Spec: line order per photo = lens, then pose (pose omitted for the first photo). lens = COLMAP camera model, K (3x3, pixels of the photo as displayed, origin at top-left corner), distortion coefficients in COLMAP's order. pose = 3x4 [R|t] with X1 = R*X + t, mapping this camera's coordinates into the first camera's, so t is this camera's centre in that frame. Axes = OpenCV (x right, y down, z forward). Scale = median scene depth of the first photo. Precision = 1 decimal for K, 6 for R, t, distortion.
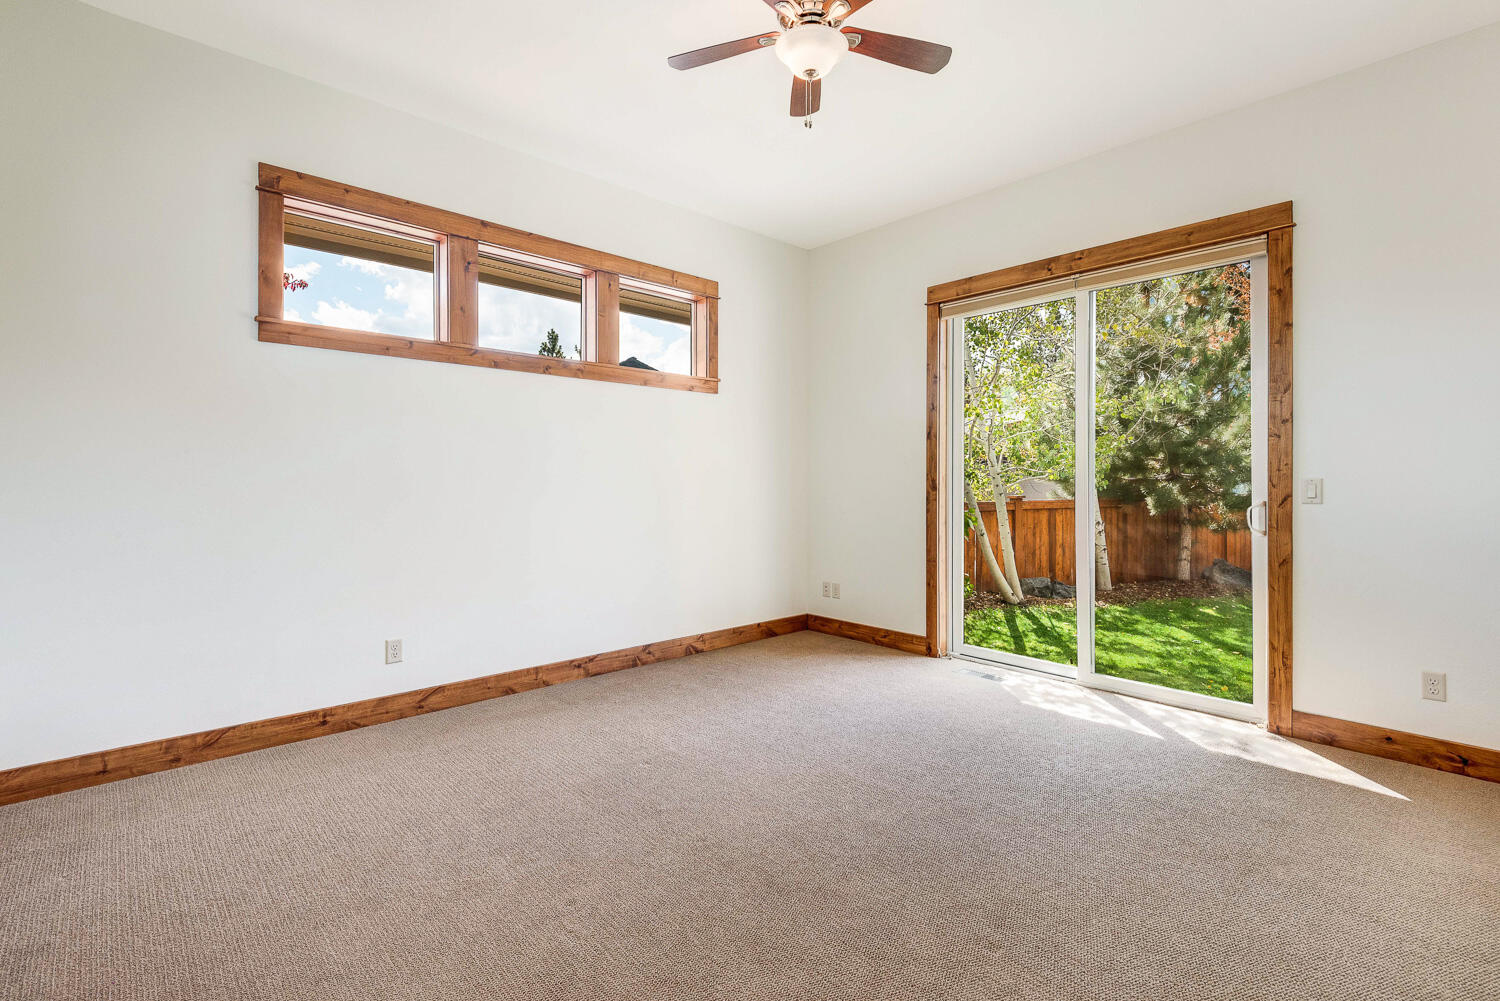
lens RADIAL K [[686.0, 0, 752.2], [0, 686.0, 496.4], [0, 0, 1]] dist [0.028237, -0.016256]
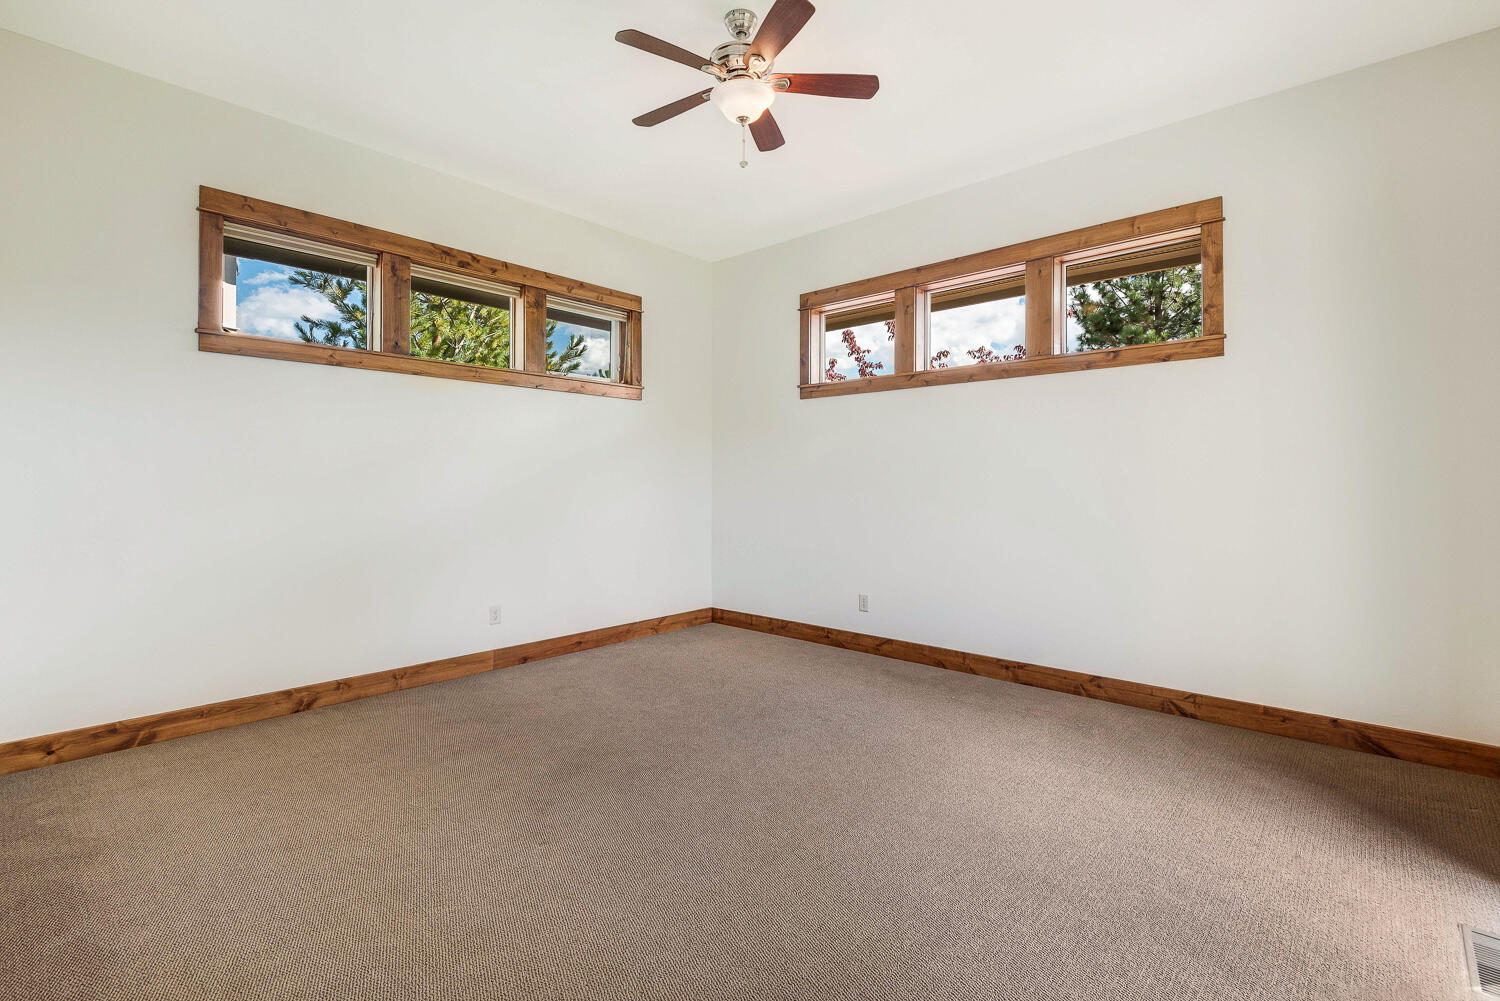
lens RADIAL K [[686.0, 0, 751.8], [0, 686.0, 487.9], [0, 0, 1]] dist [0.028237, -0.016256]
pose [[0.088704, 0.008196, -0.996024, 0.749808], [-0.025125, 0.999666, 0.005988, -0.009719], [0.995741, 0.024494, 0.088881, 0.573579]]
